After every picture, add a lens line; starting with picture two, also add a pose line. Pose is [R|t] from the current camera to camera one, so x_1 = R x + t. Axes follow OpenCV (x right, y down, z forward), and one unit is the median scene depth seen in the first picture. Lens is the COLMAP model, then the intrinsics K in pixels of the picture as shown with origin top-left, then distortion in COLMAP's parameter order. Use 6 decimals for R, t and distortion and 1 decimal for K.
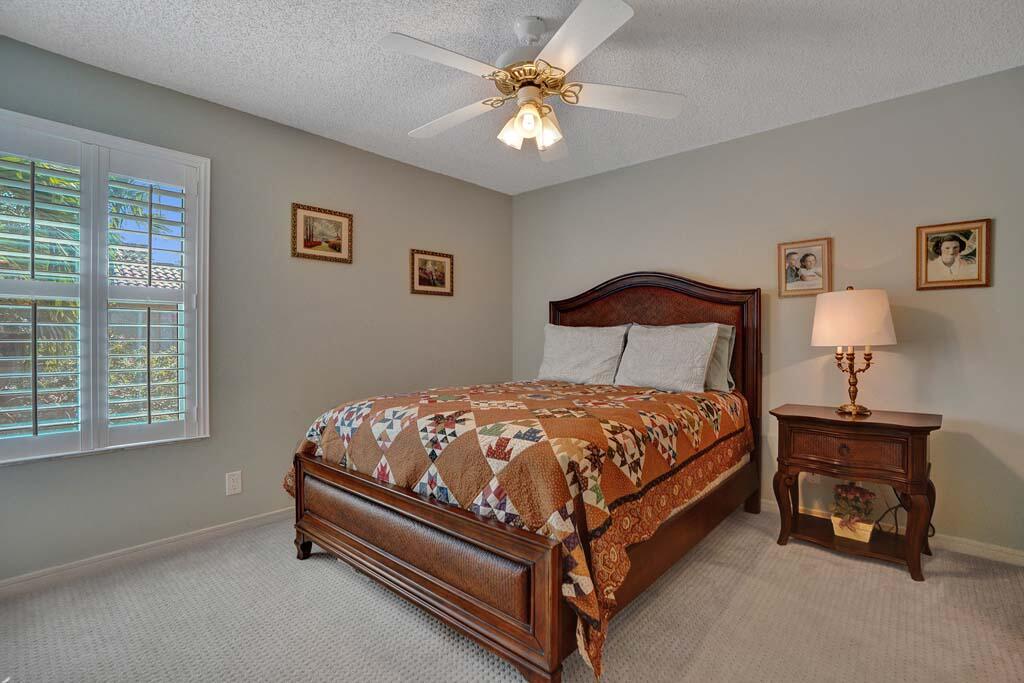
lens RADIAL K [[473.4, 0, 512.0], [0, 473.4, 341.5], [0, 0, 1]] dist [-0.038063, 0.000080]
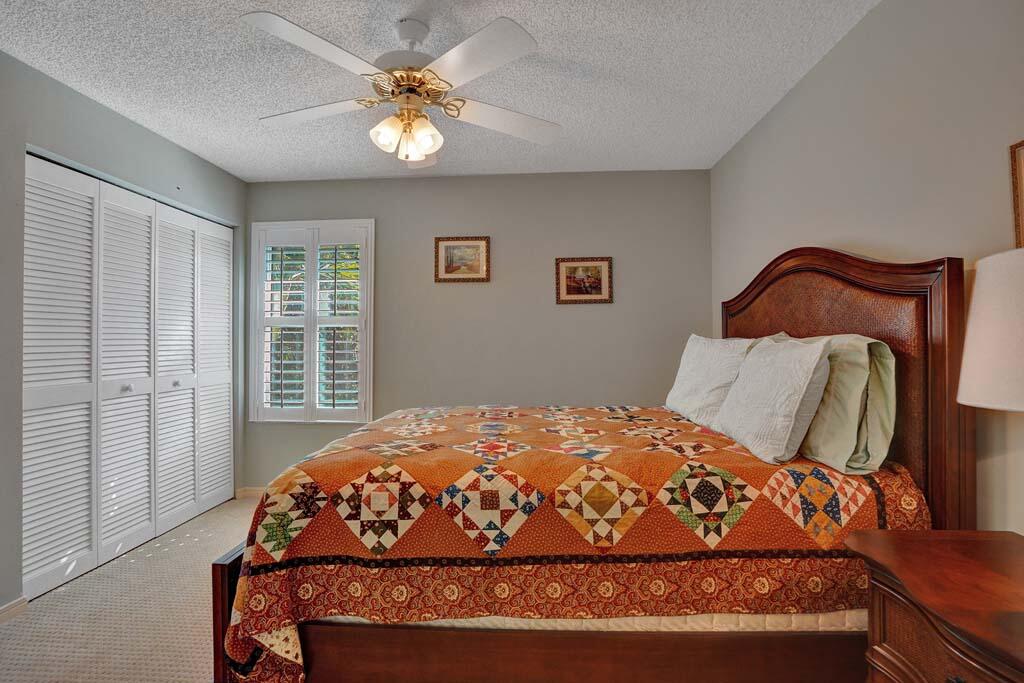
lens RADIAL K [[473.4, 0, 512.0], [0, 473.4, 341.5], [0, 0, 1]] dist [-0.038063, 0.000080]
pose [[0.630832, 0.001816, -0.775917, 0.575085], [-0.004501, 0.999989, -0.001319, -0.028151], [0.775906, 0.004324, 0.630833, 0.379083]]
